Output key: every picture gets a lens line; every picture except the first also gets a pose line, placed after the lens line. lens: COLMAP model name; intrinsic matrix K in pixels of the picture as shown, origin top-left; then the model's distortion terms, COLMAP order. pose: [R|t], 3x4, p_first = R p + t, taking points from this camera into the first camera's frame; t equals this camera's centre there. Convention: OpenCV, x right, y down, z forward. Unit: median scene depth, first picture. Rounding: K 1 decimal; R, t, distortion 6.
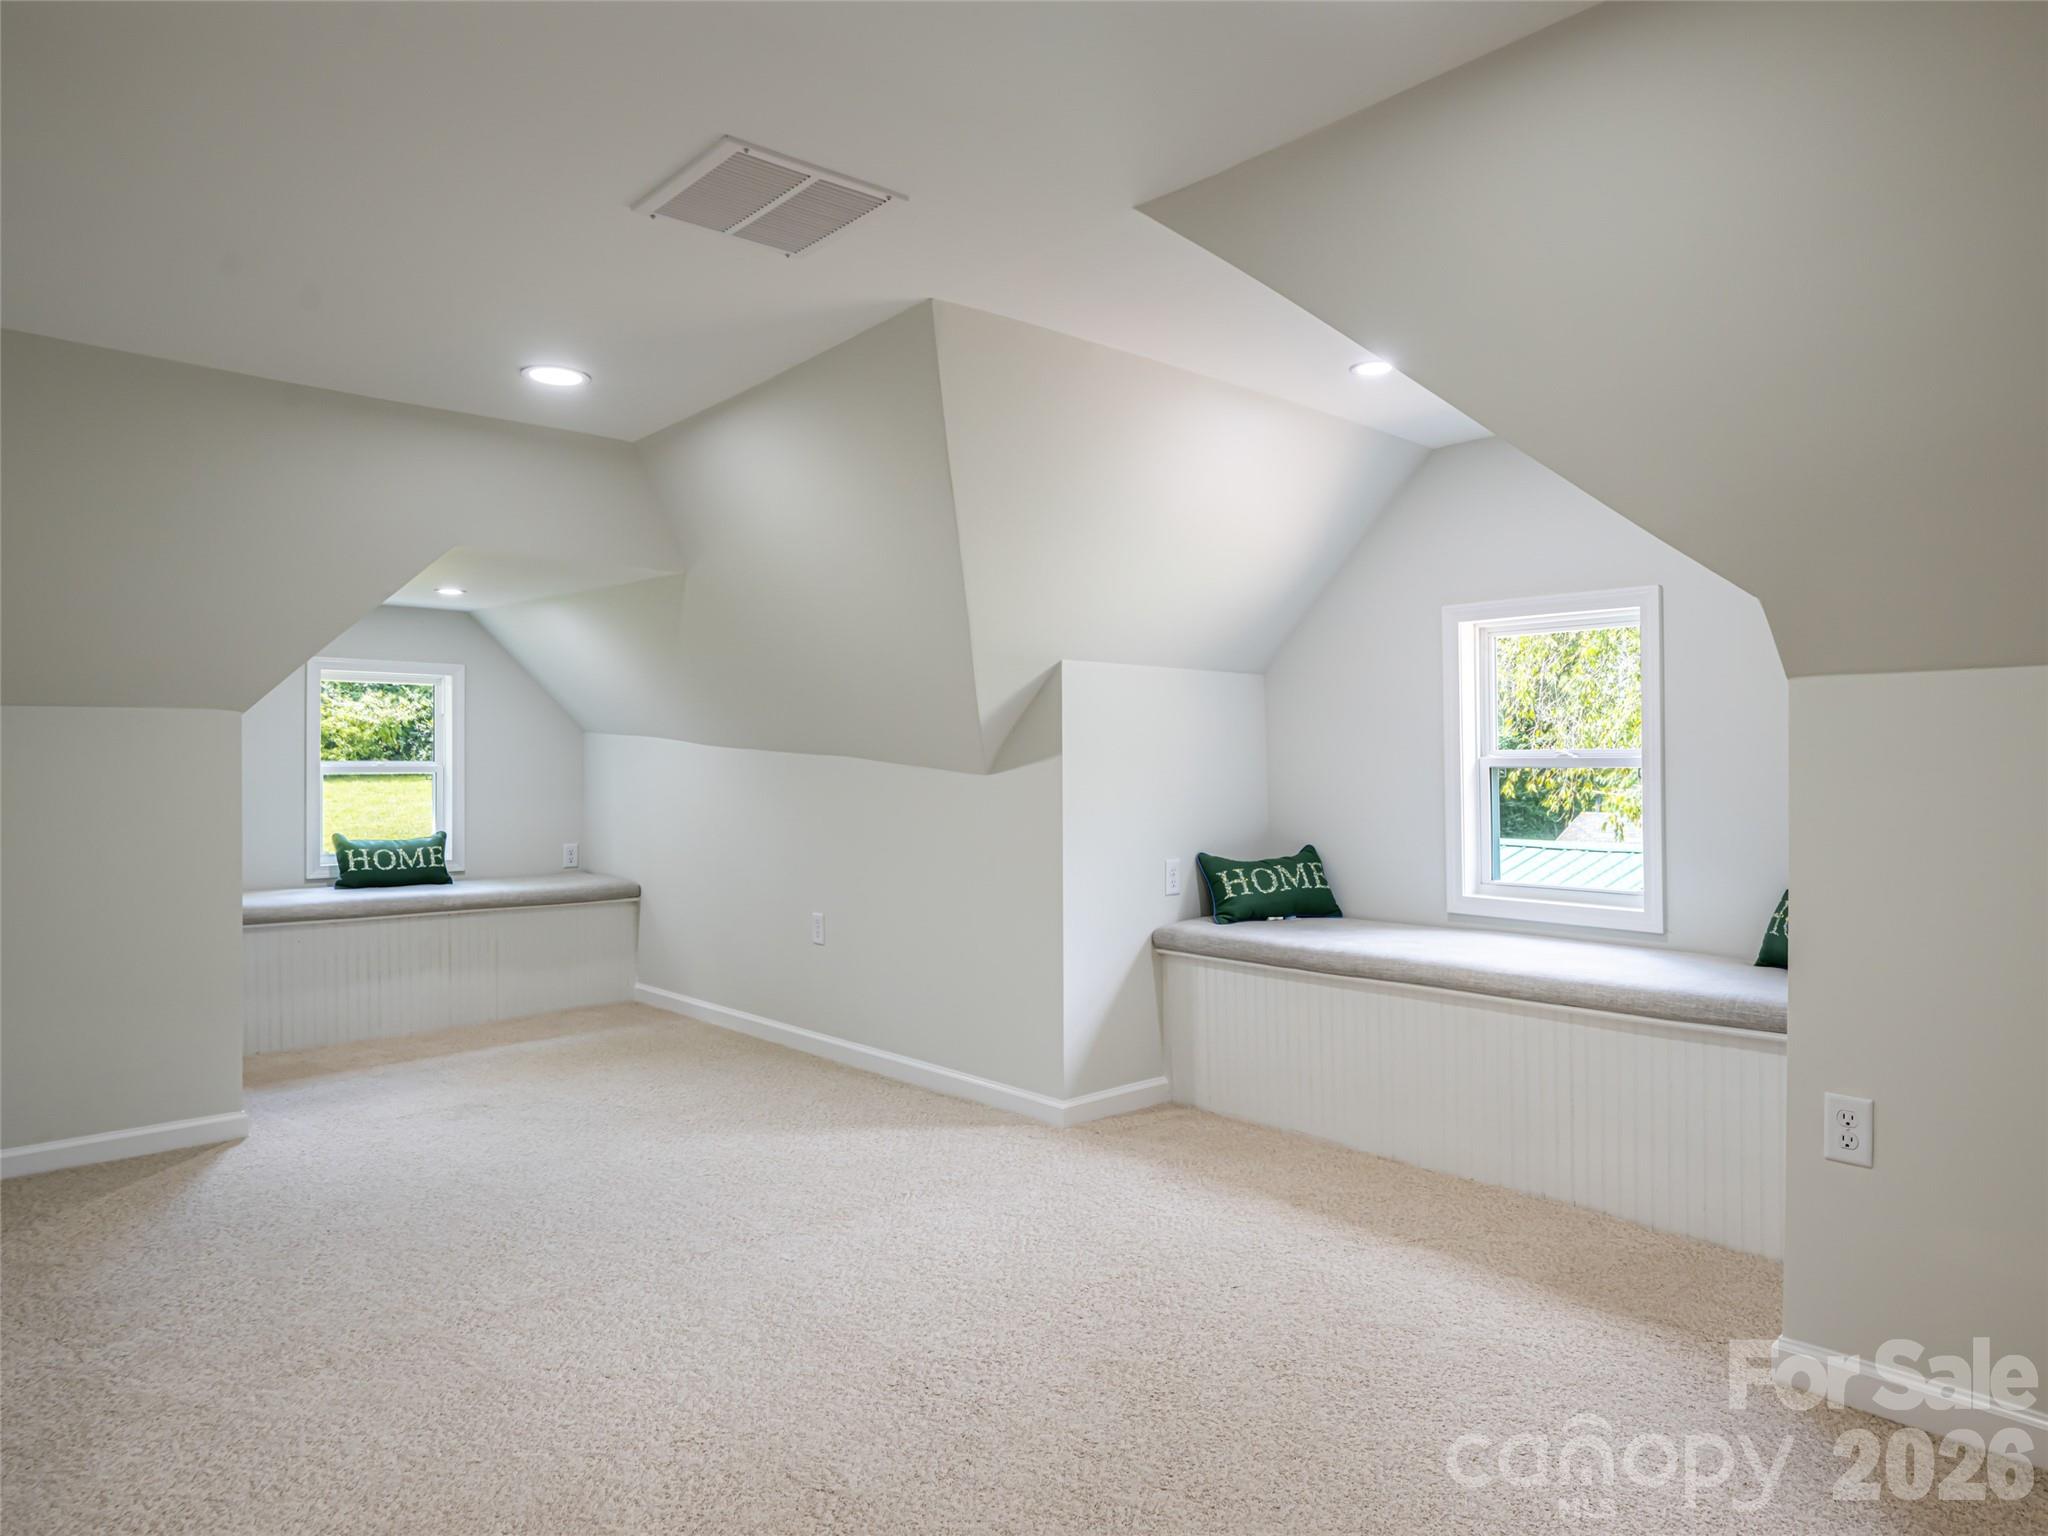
lens RADIAL K [[1306.1, 0, 1024.0], [0, 1306.1, 768.0], [0, 0, 1]] dist [0.000559, 0.000367]
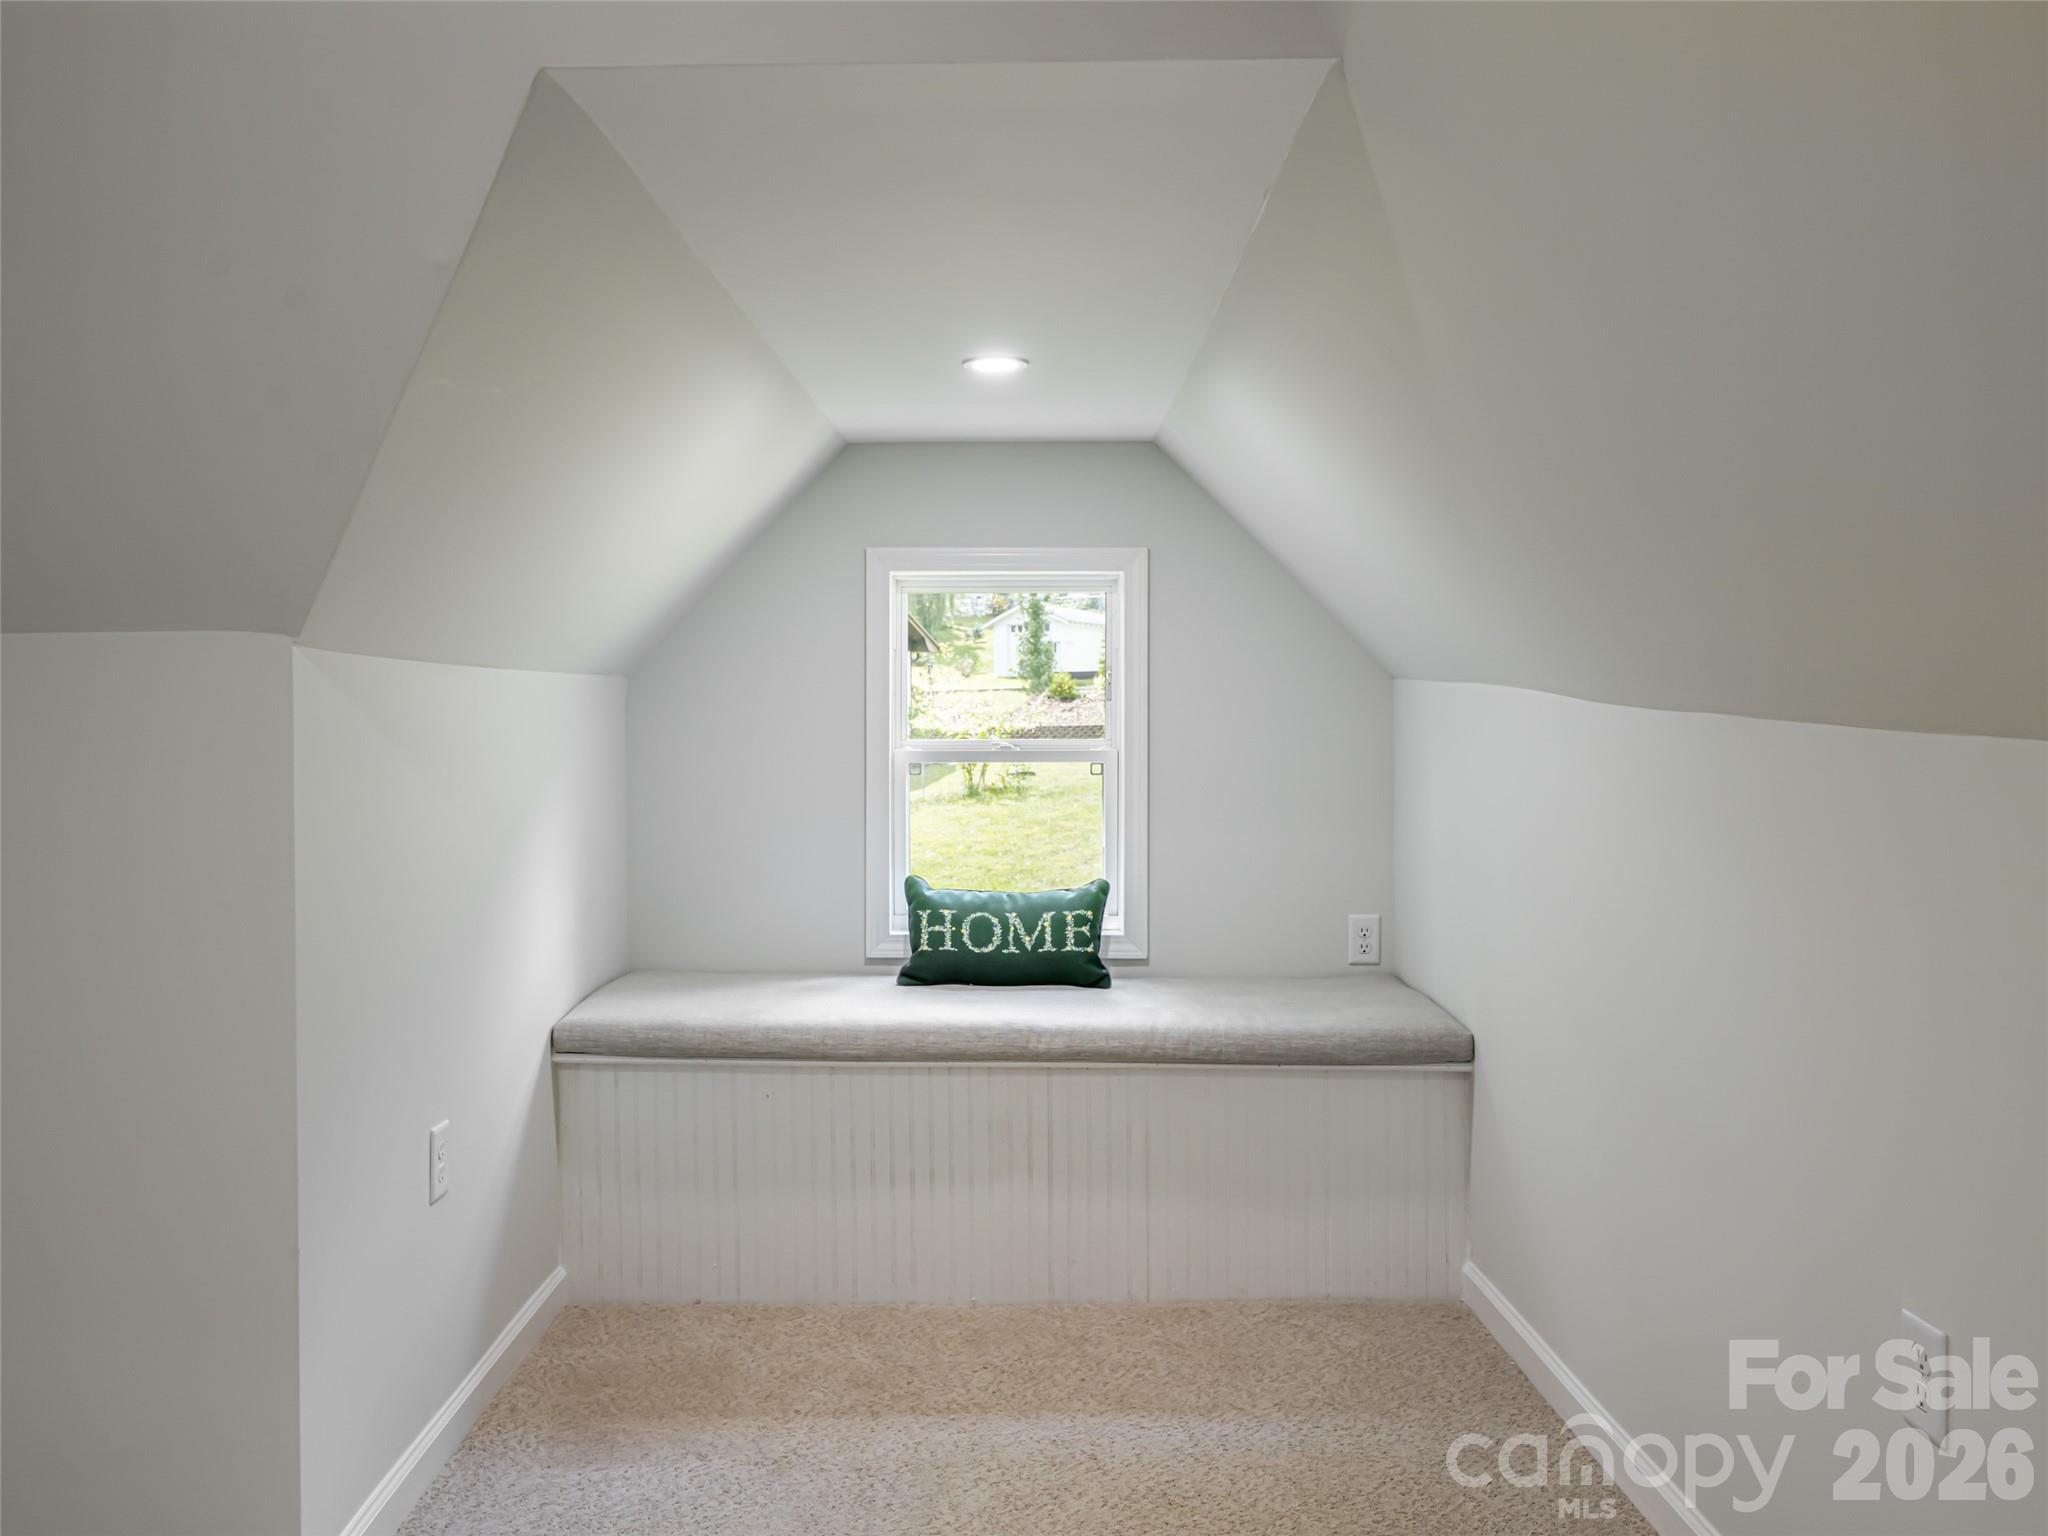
lens RADIAL K [[1482.8, 0, 1024.0], [0, 1482.8, 768.0], [0, 0, 1]] dist [0.002679, 0.000423]
pose [[0.725249, 0.016615, -0.688286, -0.060016], [0.000447, 0.999697, 0.024603, -0.007433], [0.688486, -0.018151, 0.725022, 0.470125]]
